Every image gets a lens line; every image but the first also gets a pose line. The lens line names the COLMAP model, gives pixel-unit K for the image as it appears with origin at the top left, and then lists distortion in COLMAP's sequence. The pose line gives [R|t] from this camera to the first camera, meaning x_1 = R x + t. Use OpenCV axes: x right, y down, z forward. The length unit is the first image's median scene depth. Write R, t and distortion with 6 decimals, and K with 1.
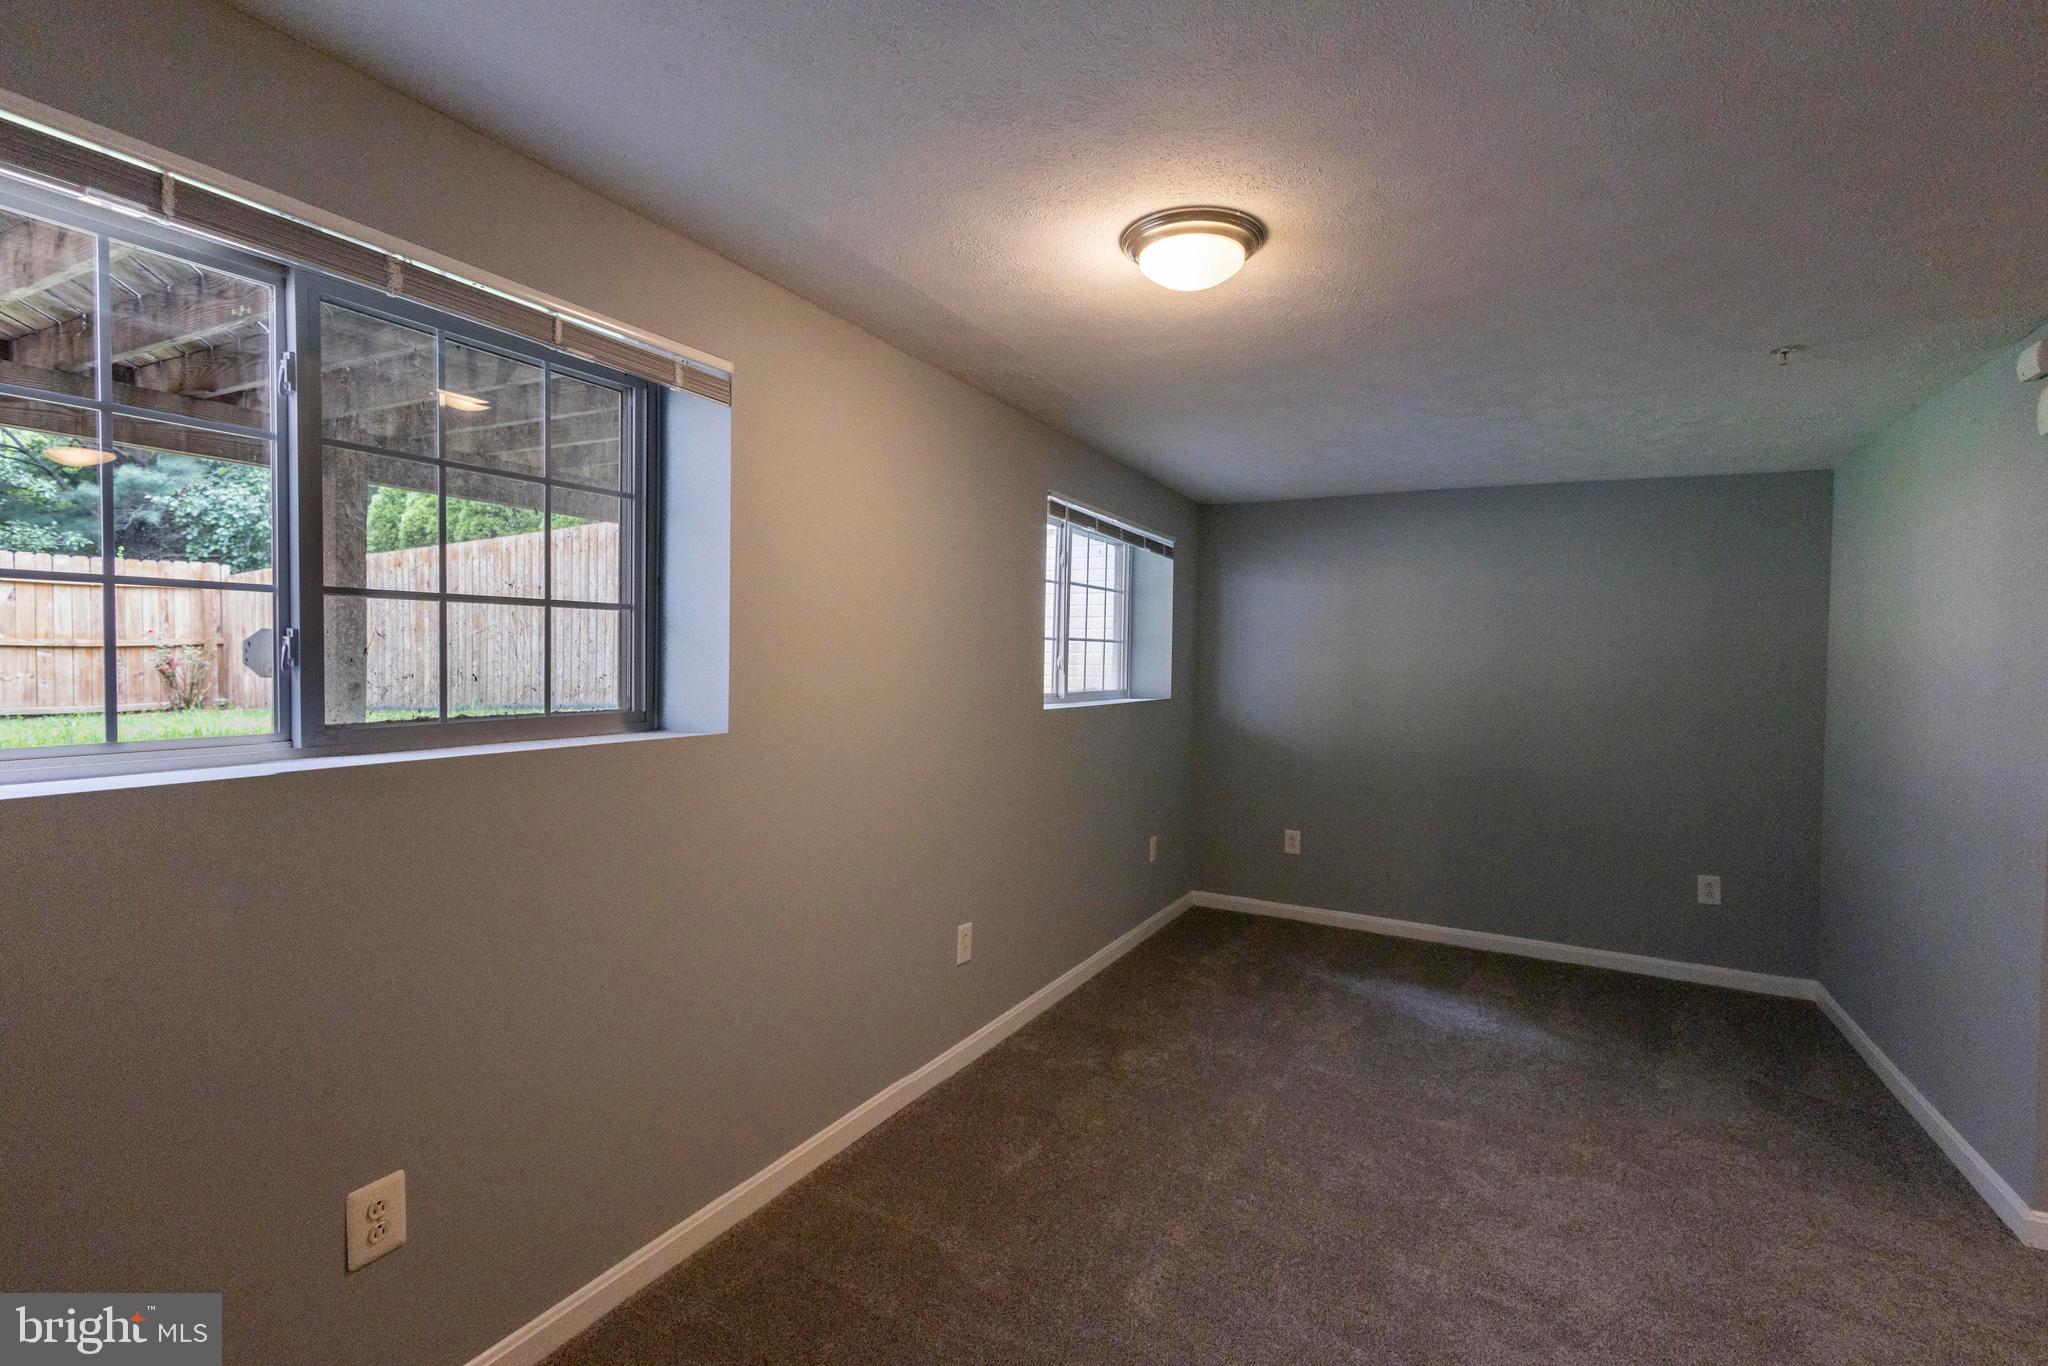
lens RADIAL K [[941.6, 0, 1017.5], [0, 941.6, 680.5], [0, 0, 1]] dist [0.001361, 0.000050]
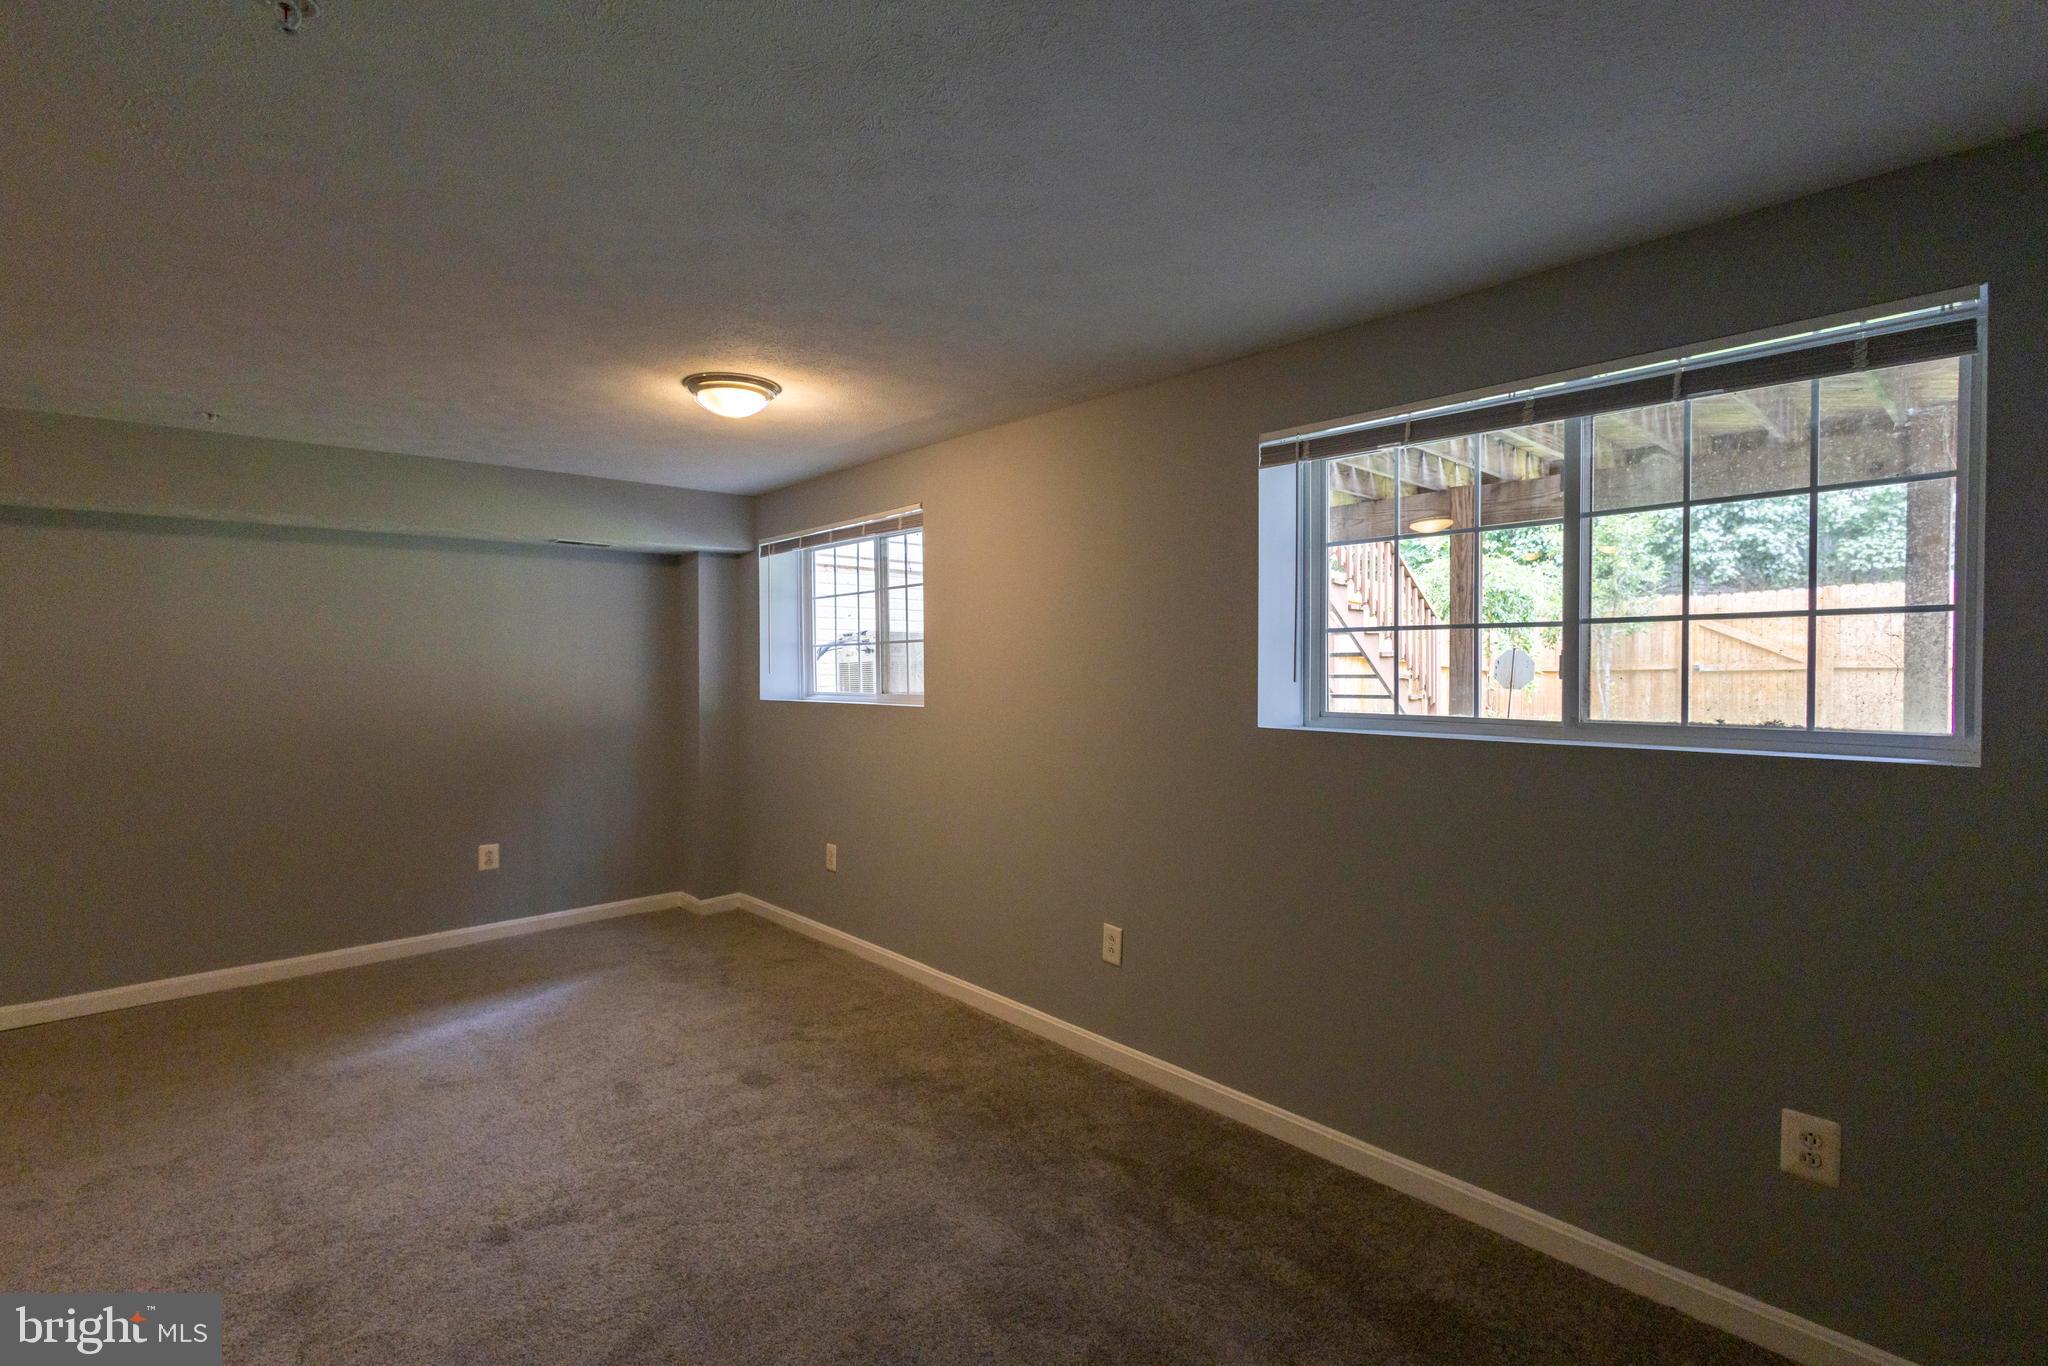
lens RADIAL K [[941.6, 0, 1017.5], [0, 941.6, 680.5], [0, 0, 1]] dist [0.001361, 0.000050]
pose [[-0.348625, -0.013237, -0.937169, 0.760928], [-0.035442, 0.999371, -0.000932, 0.001068], [0.936592, 0.032891, -0.348875, 1.028893]]
